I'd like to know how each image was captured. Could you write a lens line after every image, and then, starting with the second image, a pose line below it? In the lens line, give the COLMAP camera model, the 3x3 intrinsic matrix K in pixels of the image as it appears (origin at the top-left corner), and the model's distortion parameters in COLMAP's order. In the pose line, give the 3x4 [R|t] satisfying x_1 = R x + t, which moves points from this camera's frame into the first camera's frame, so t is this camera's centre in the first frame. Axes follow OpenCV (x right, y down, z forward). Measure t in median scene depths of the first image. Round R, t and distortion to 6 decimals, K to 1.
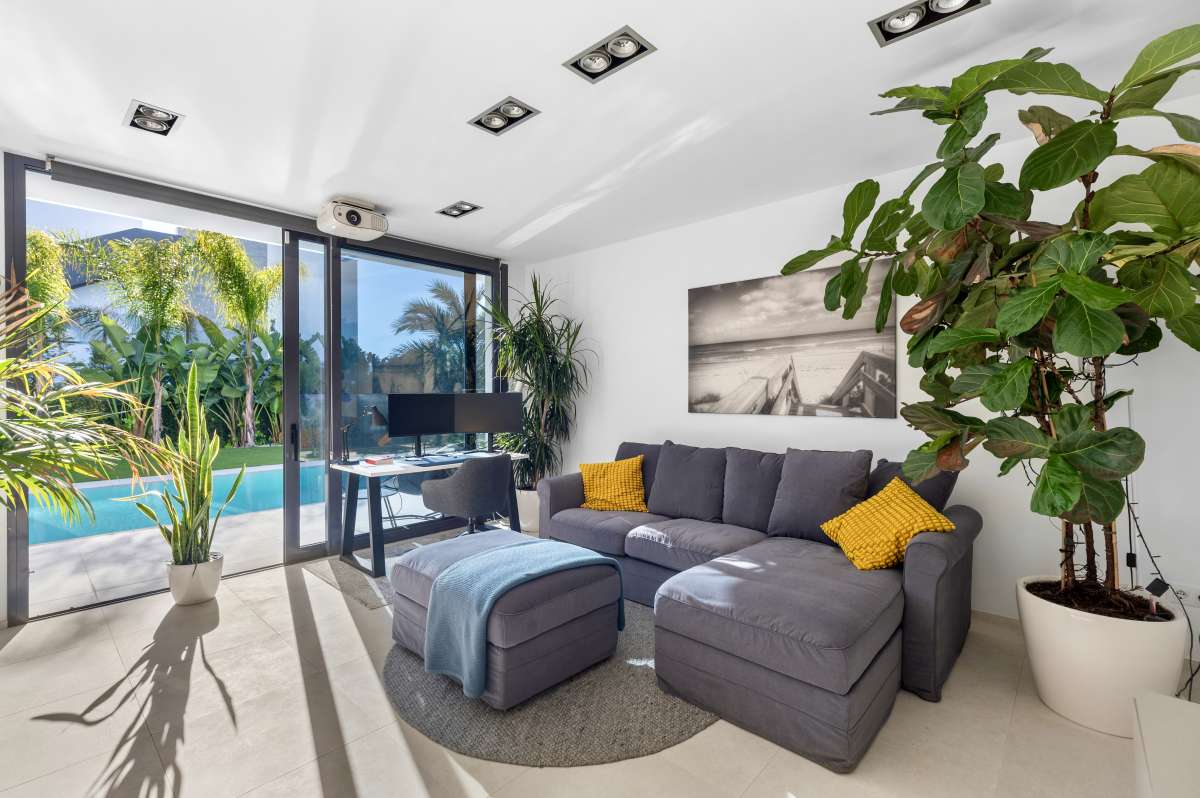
lens RADIAL K [[526.0, 0, 592.7], [0, 526.0, 394.6], [0, 0, 1]] dist [-0.000426, -0.000038]
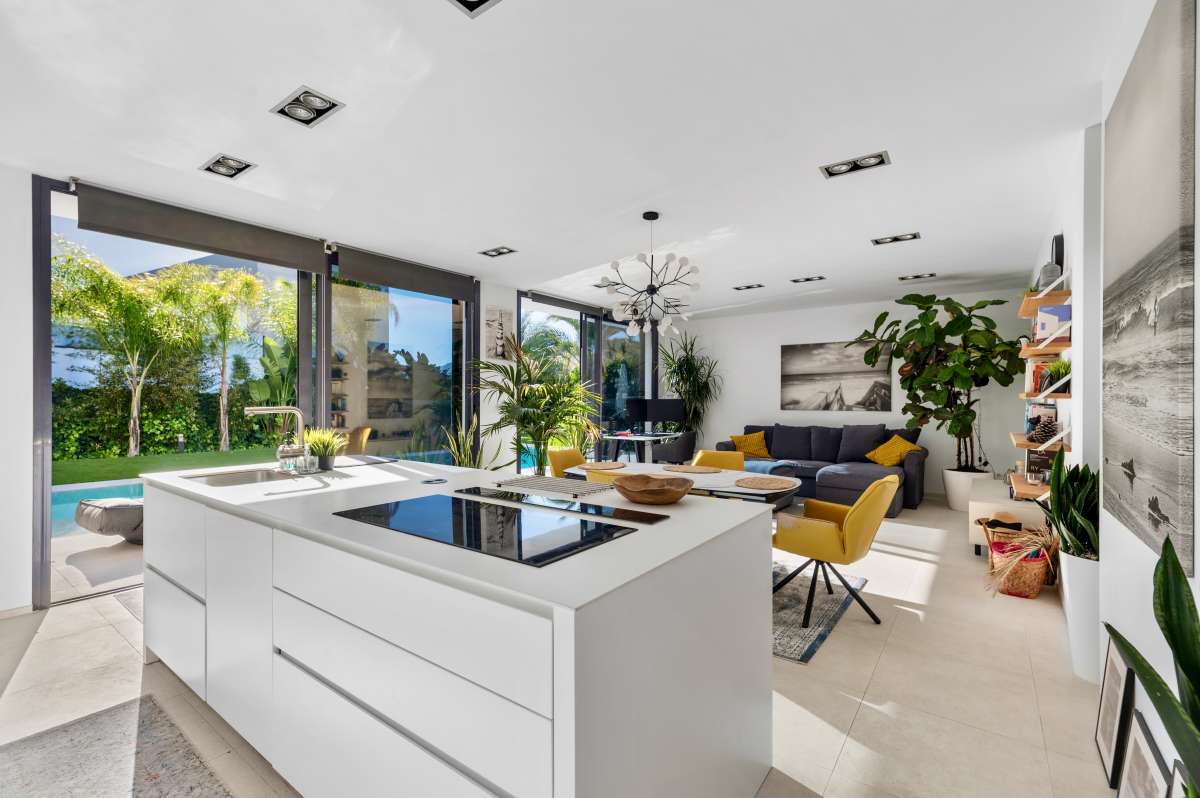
lens RADIAL K [[524.7, 0, 591.0], [0, 524.7, 402.3], [0, 0, 1]] dist [0.000408, 0.000165]
pose [[0.994562, 0.002328, 0.104122, -0.835422], [-0.002699, 0.999990, 0.003426, 0.002666], [-0.104113, -0.003688, 0.994559, -0.982868]]
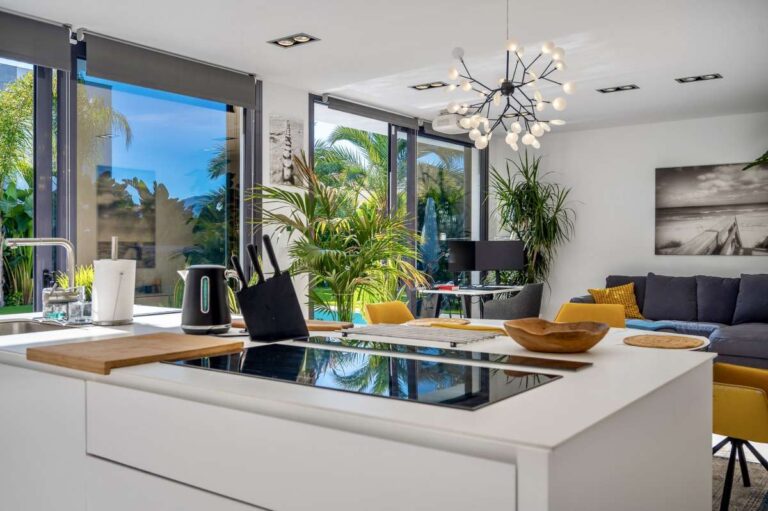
lens RADIAL K [[712.0, 0, 369.4], [0, 712.0, 256.3], [0, 0, 1]] dist [-0.011235, -0.009253]
pose [[0.995344, 0.000760, 0.096380, -0.920922], [-0.001618, 0.999960, 0.008825, 0.026730], [-0.096370, -0.008940, 0.995305, -1.005206]]
